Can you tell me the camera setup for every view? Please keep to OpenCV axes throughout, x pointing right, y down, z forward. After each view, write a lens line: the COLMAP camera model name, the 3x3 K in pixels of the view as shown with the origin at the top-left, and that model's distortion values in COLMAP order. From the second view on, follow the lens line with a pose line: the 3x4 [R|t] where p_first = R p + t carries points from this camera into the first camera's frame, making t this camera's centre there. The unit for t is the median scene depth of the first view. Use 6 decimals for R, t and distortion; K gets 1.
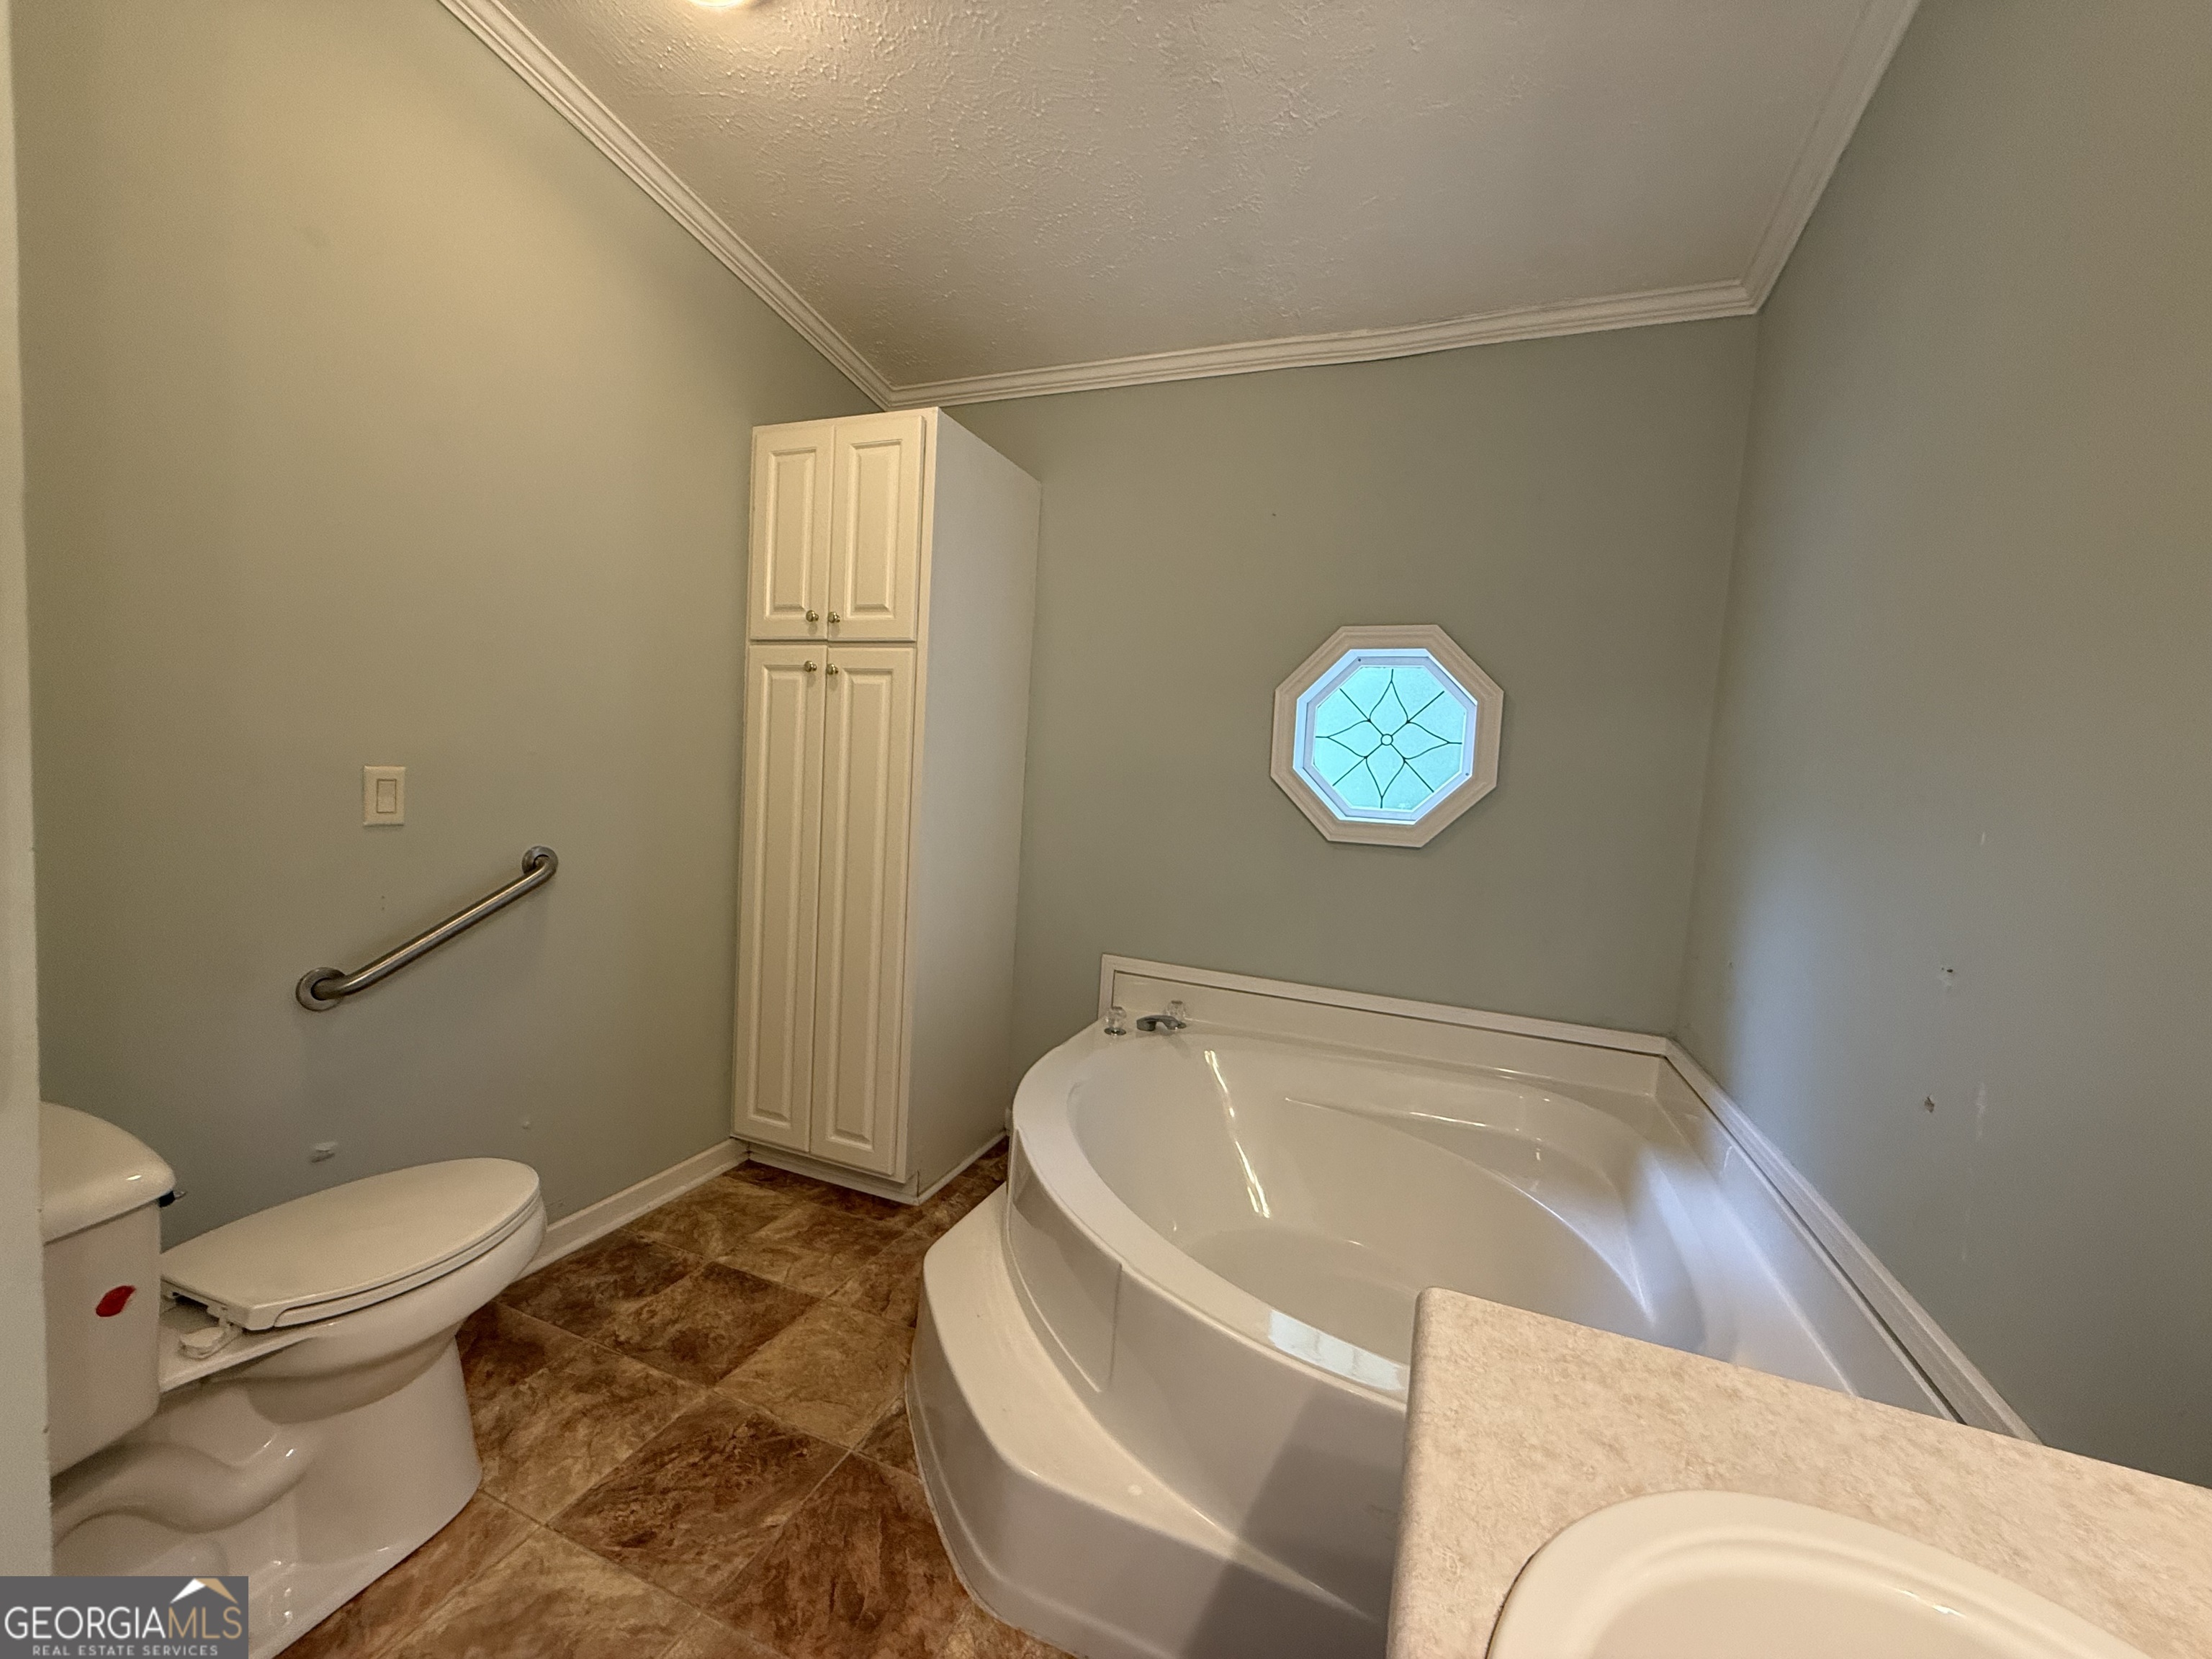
lens RADIAL K [[881.2, 0, 1104.5], [0, 881.2, 827.2], [0, 0, 1]] dist [-0.000647, 0.000317]
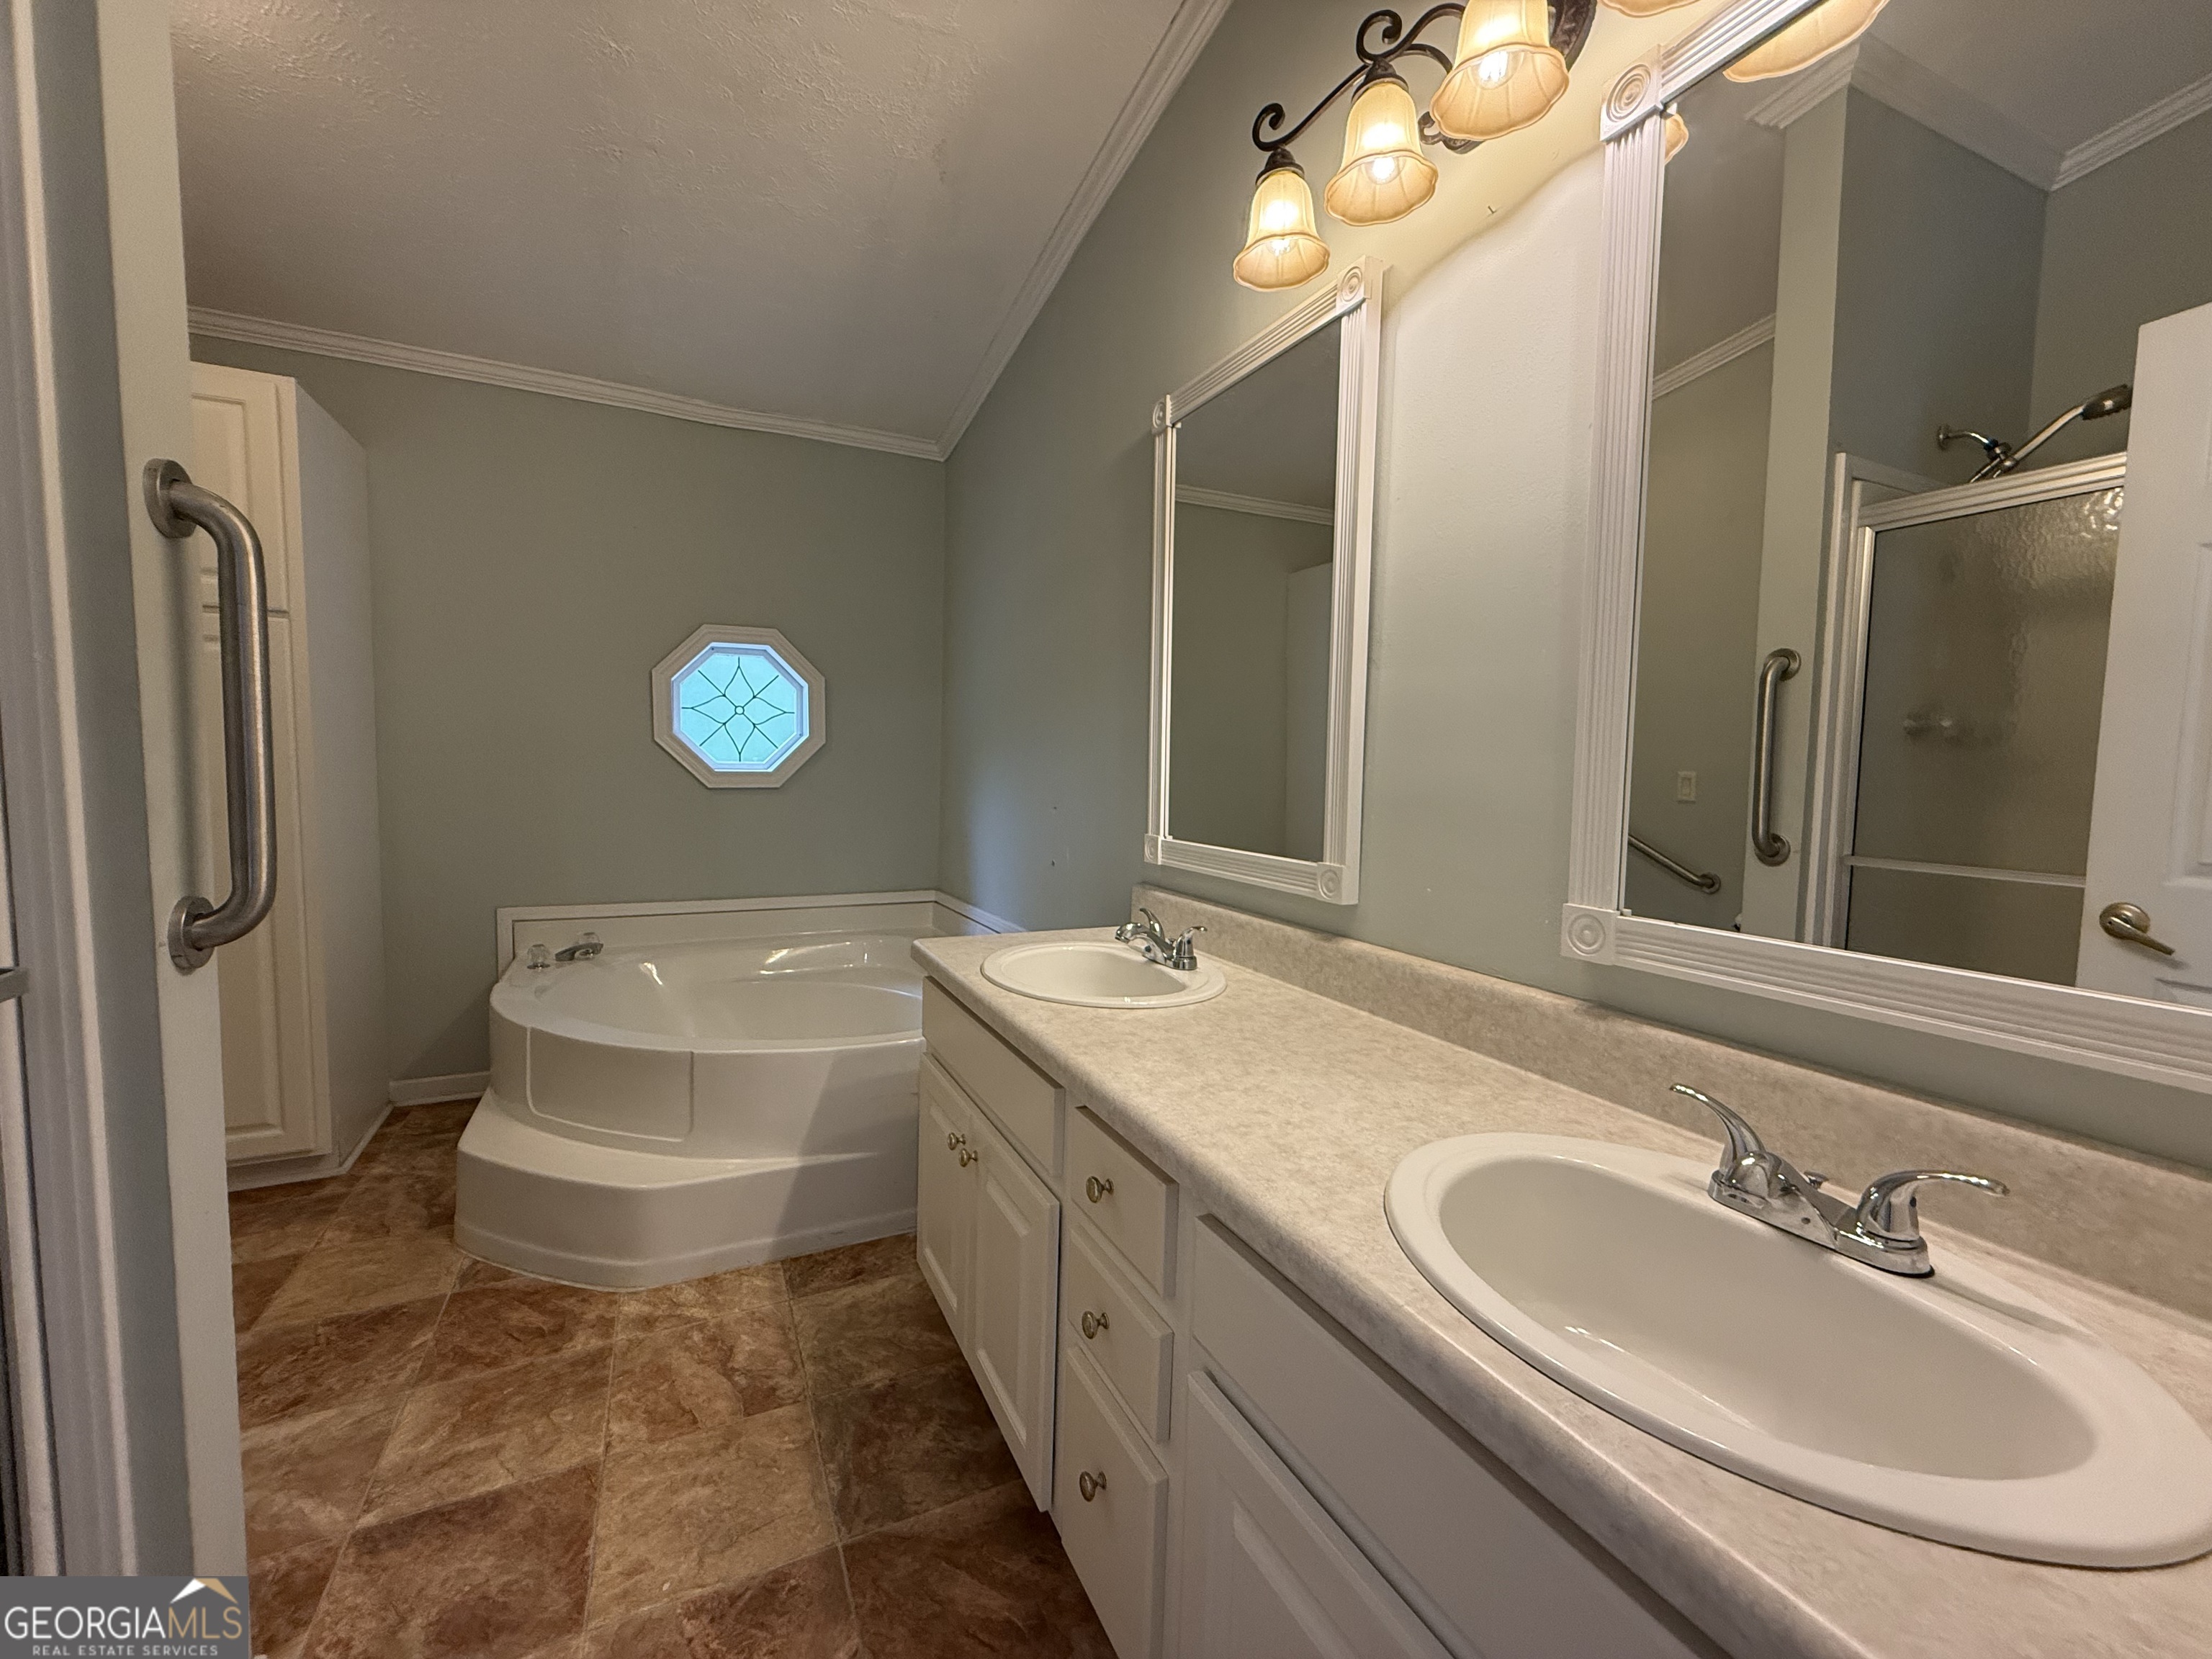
lens RADIAL K [[881.2, 0, 1100.0], [0, 881.2, 821.7], [0, 0, 1]] dist [-0.000647, 0.000317]
pose [[0.670157, -0.094873, 0.736131, -0.340961], [0.071508, 0.995436, 0.063193, 0.025919], [-0.738767, 0.010290, 0.673883, -0.330877]]
